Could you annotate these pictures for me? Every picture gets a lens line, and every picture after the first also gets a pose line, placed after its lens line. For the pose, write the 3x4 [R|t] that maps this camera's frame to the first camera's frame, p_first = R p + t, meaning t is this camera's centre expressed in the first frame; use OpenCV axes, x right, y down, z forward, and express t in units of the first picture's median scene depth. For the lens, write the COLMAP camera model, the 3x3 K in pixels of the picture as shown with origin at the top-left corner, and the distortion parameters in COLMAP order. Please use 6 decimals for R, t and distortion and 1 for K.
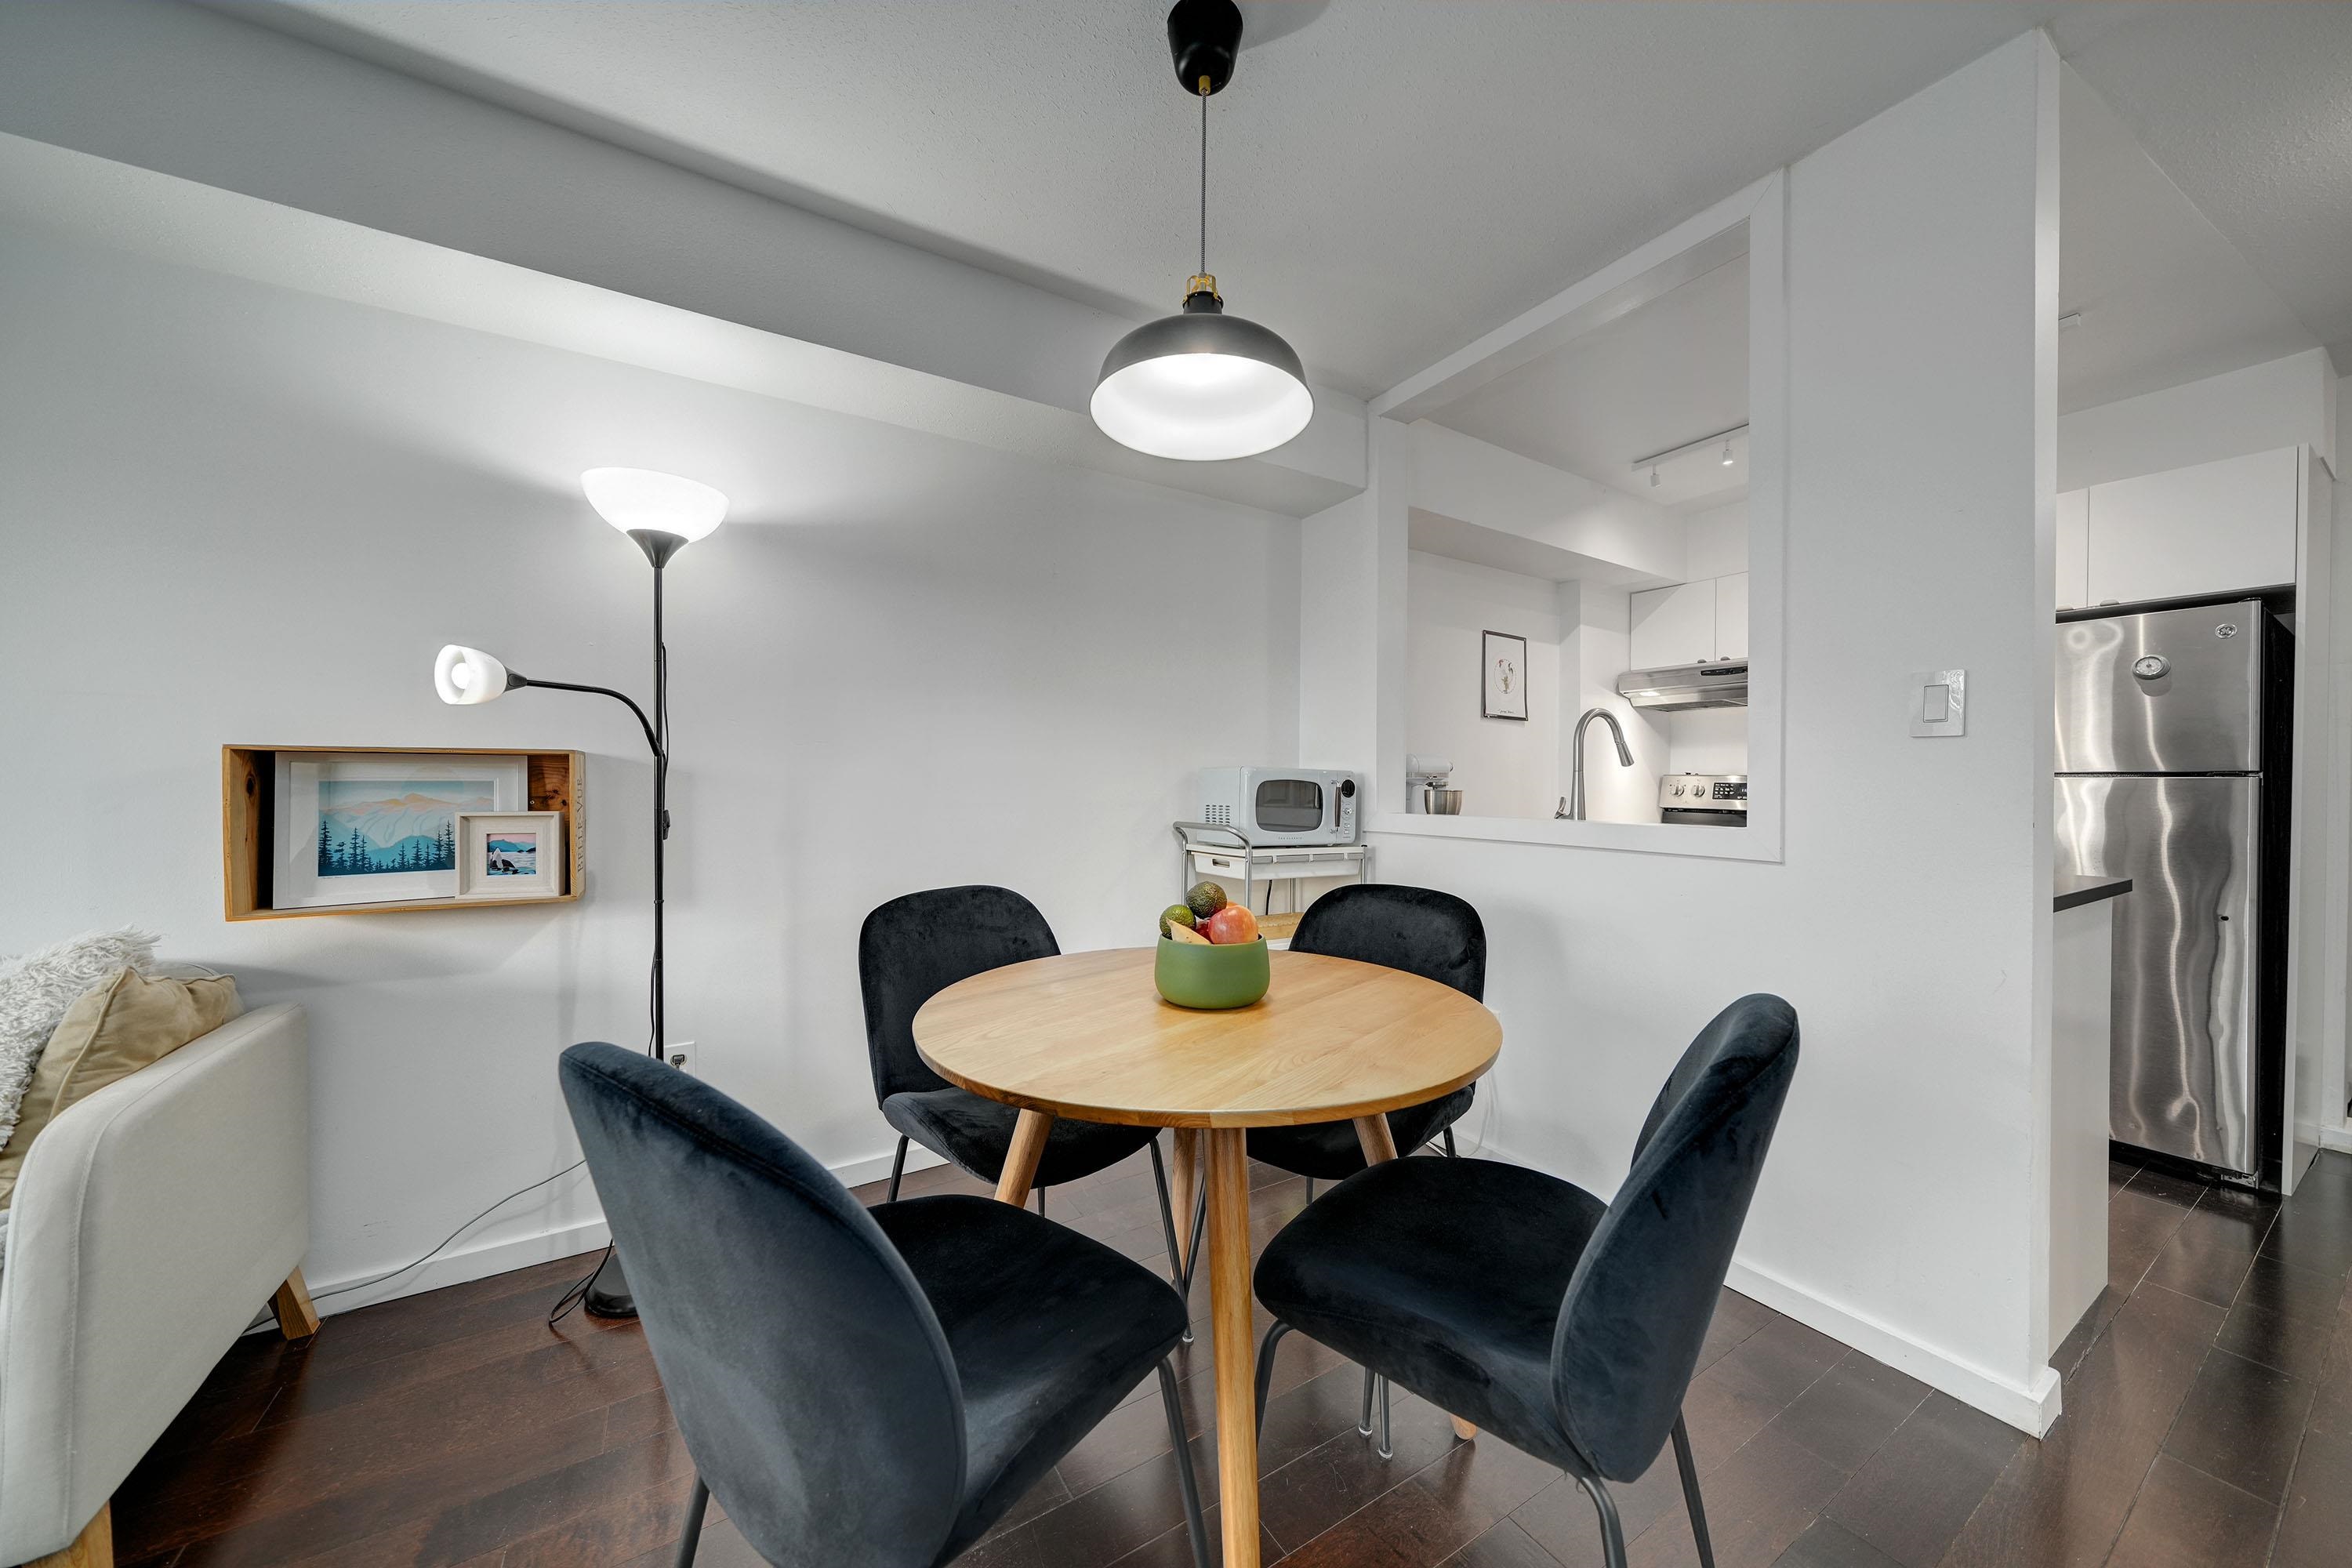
lens RADIAL K [[797.1, 0, 1172.4], [0, 797.1, 780.3], [0, 0, 1]] dist [-0.000905, -0.000211]
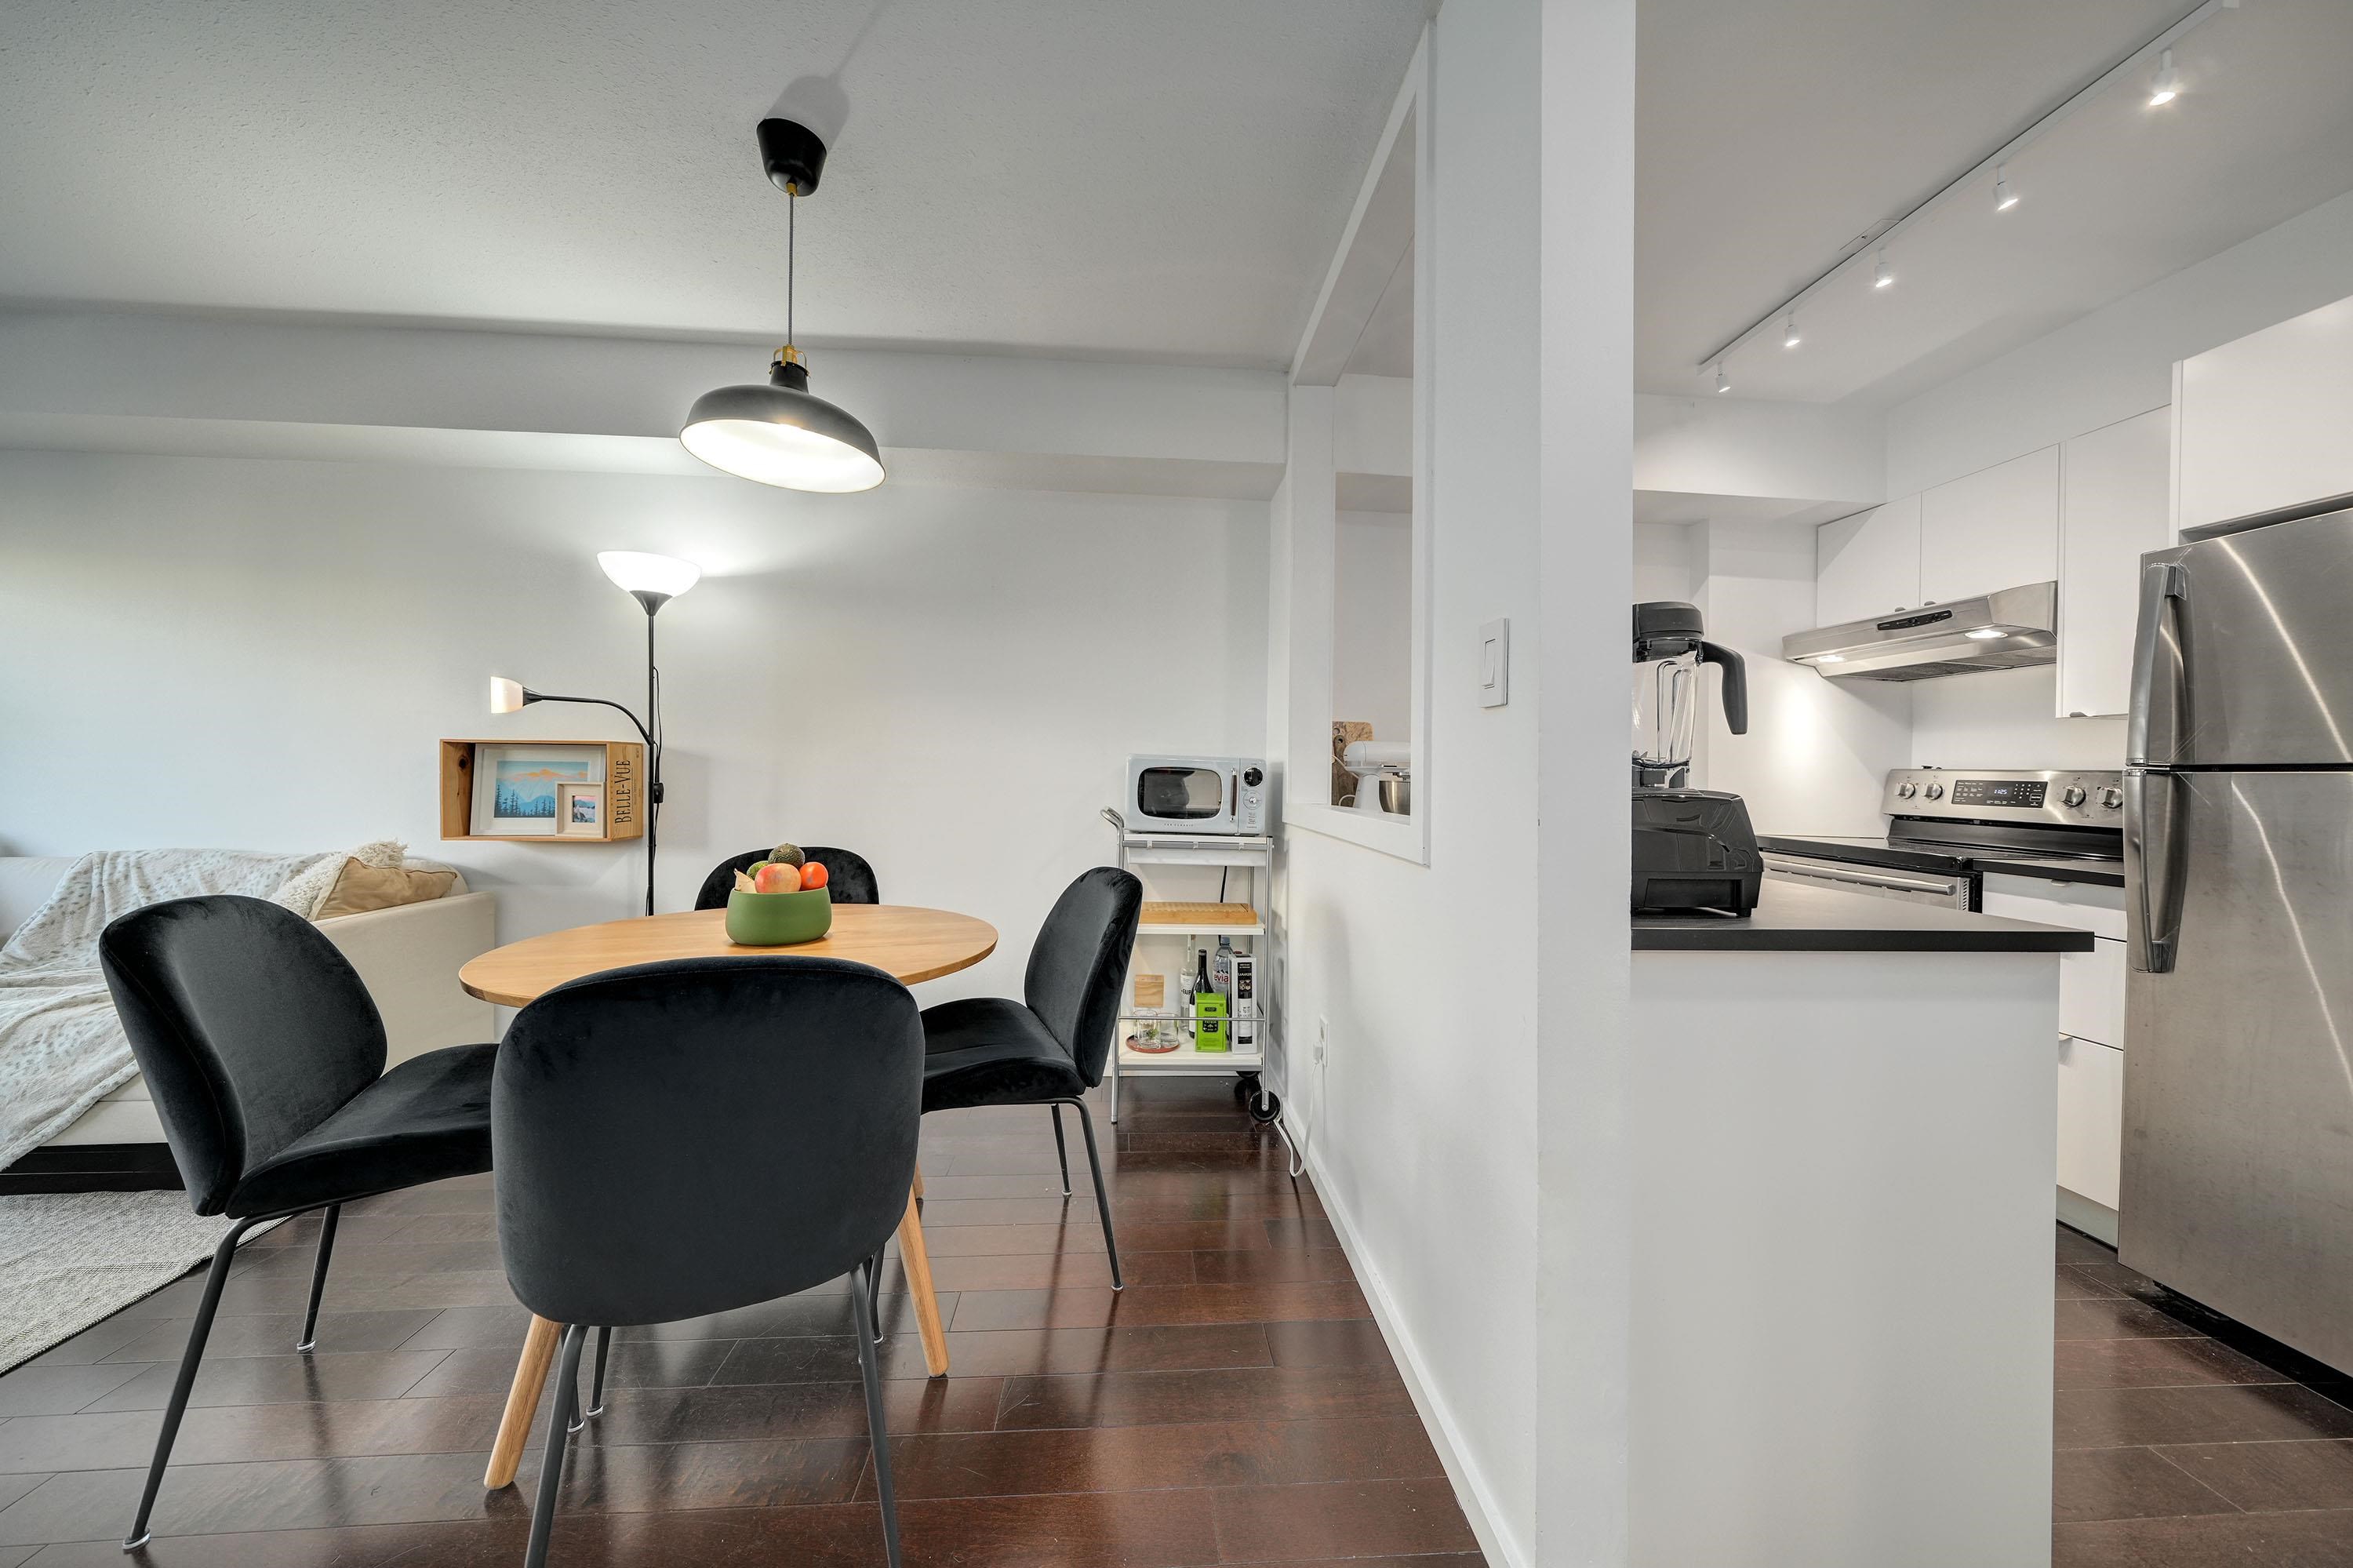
lens RADIAL K [[797.5, 0, 1182.2], [0, 797.5, 778.5], [0, 0, 1]] dist [-0.000905, -0.000211]
pose [[0.891711, 0.012392, -0.452435, 0.815632], [-0.011553, 0.999923, 0.004618, 0.012109], [0.452457, 0.001109, 0.891785, 0.140728]]
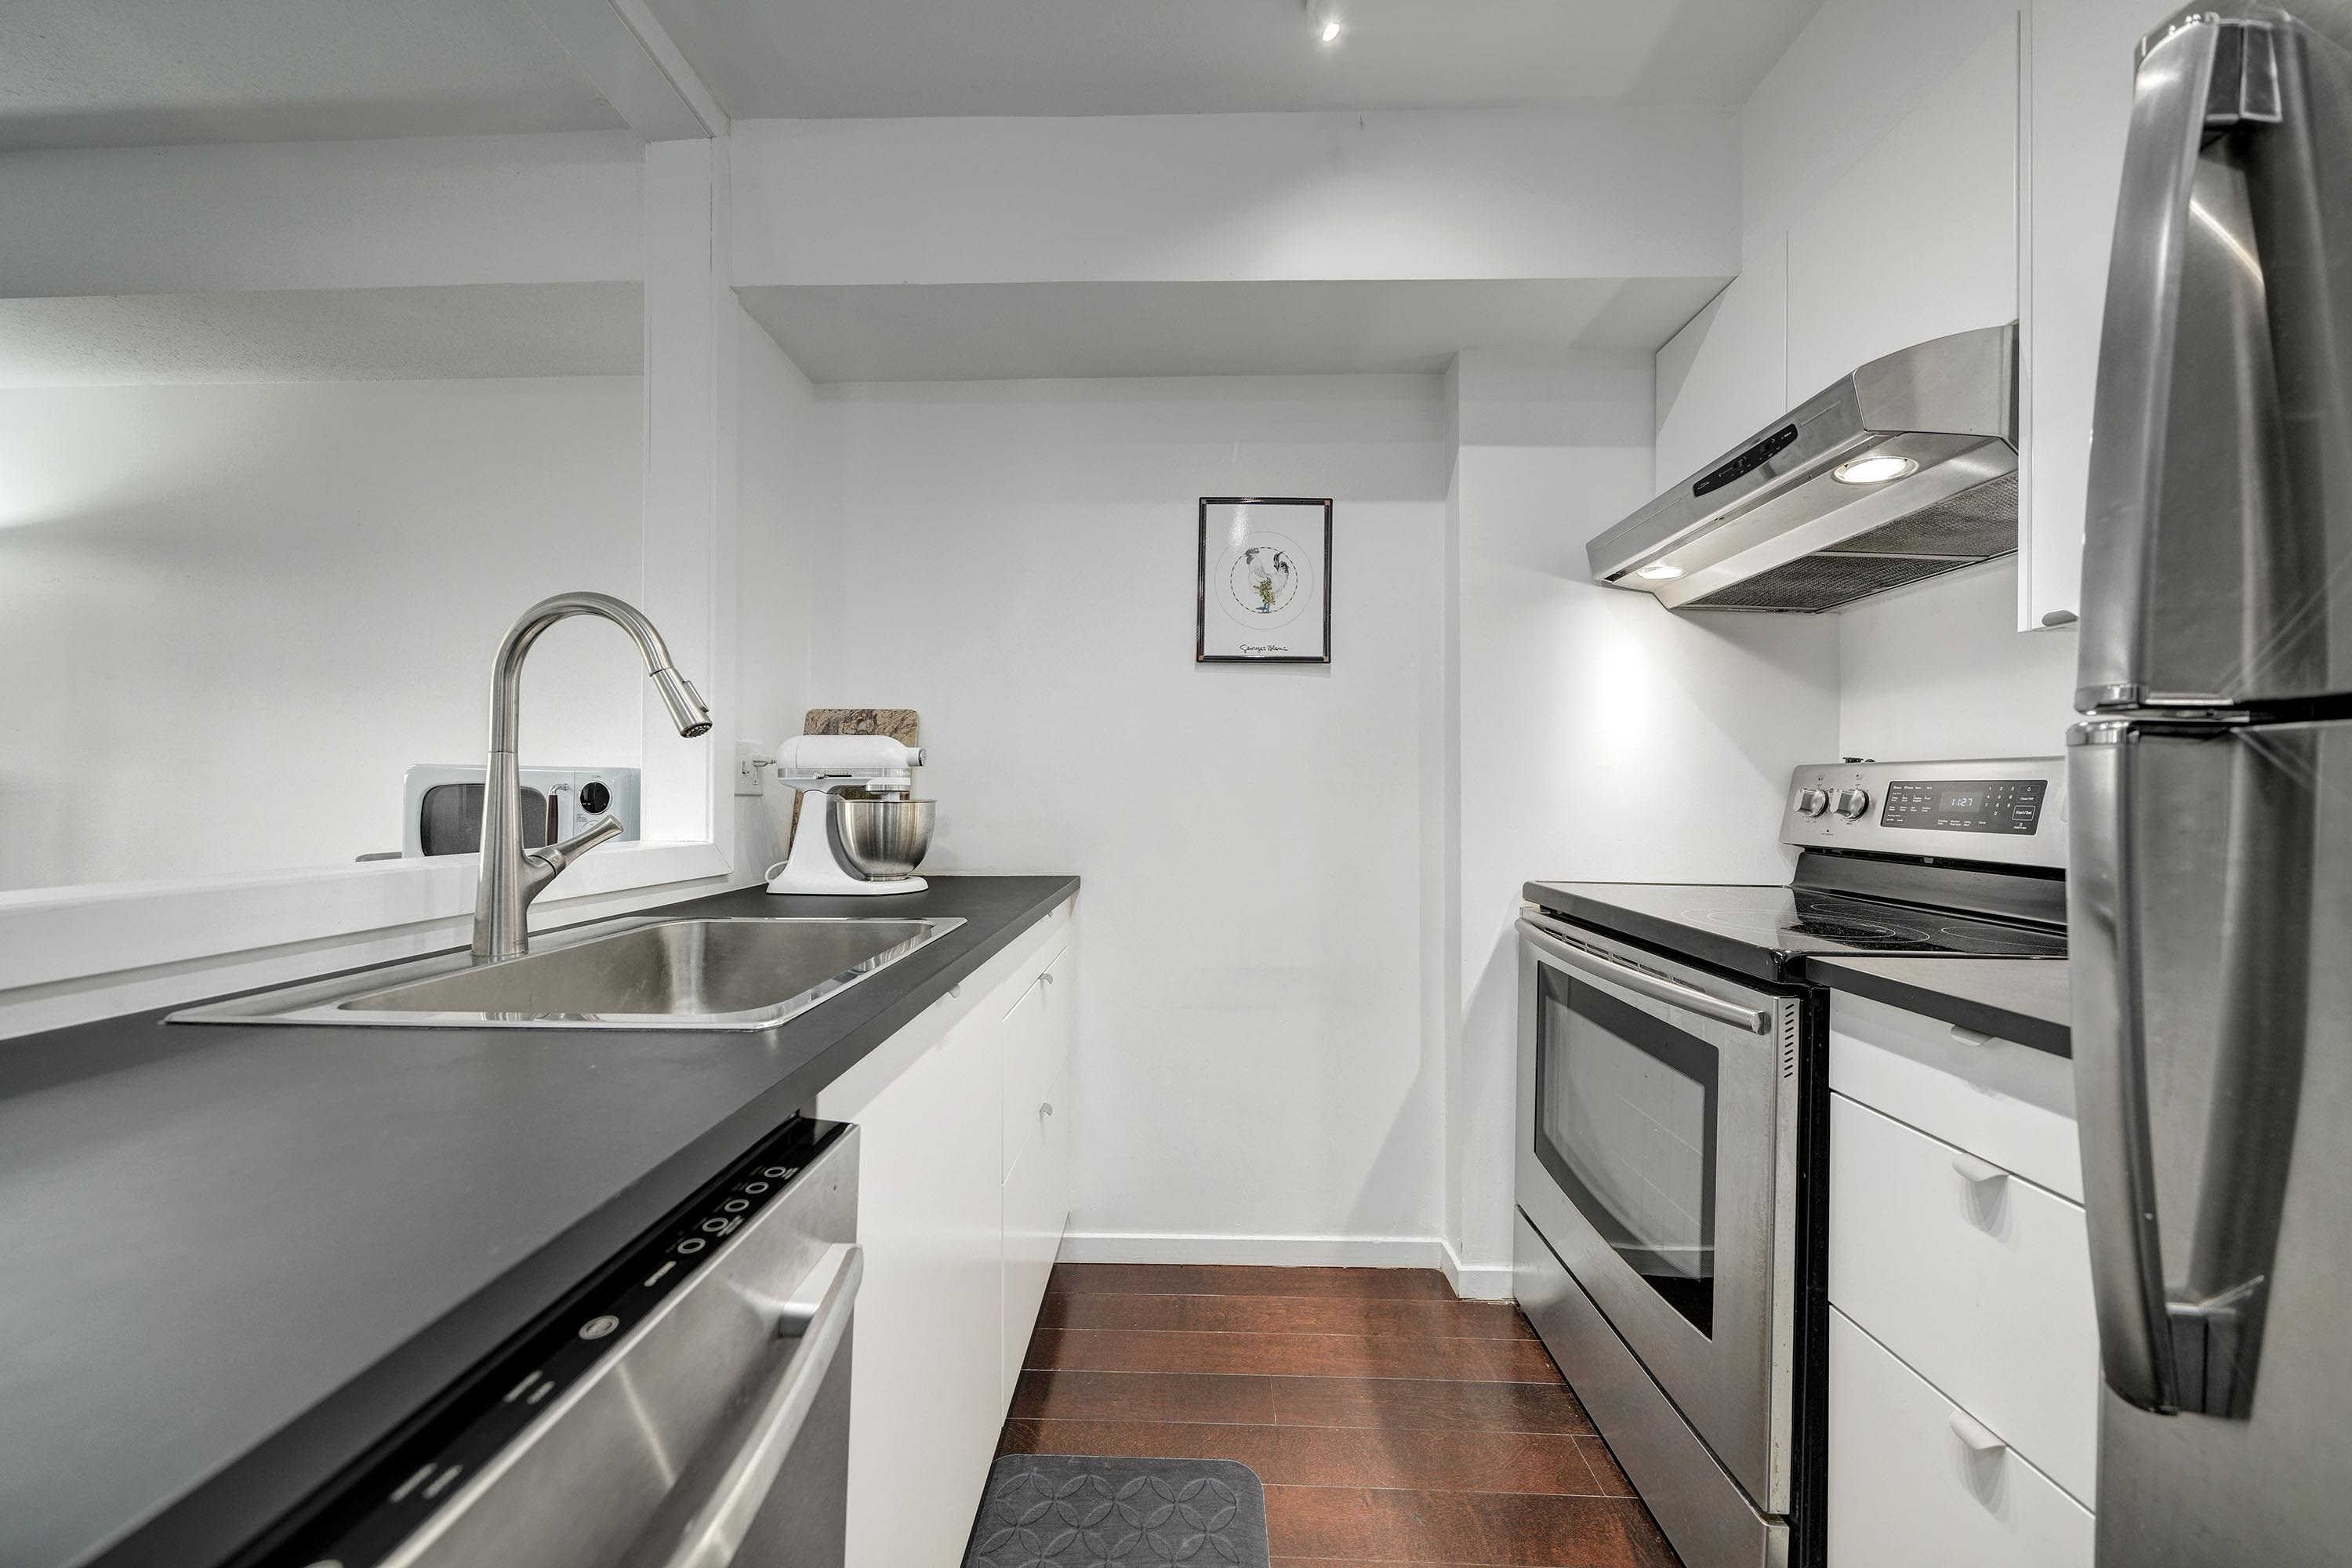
lens RADIAL K [[797.1, 0, 1176.4], [0, 797.1, 796.6], [0, 0, 1]] dist [-0.000905, -0.000211]
pose [[0.839033, -0.003814, -0.544067, 1.254809], [0.004447, 0.999990, -0.000152, 0.016849], [0.544062, -0.002292, 0.839042, 1.042701]]
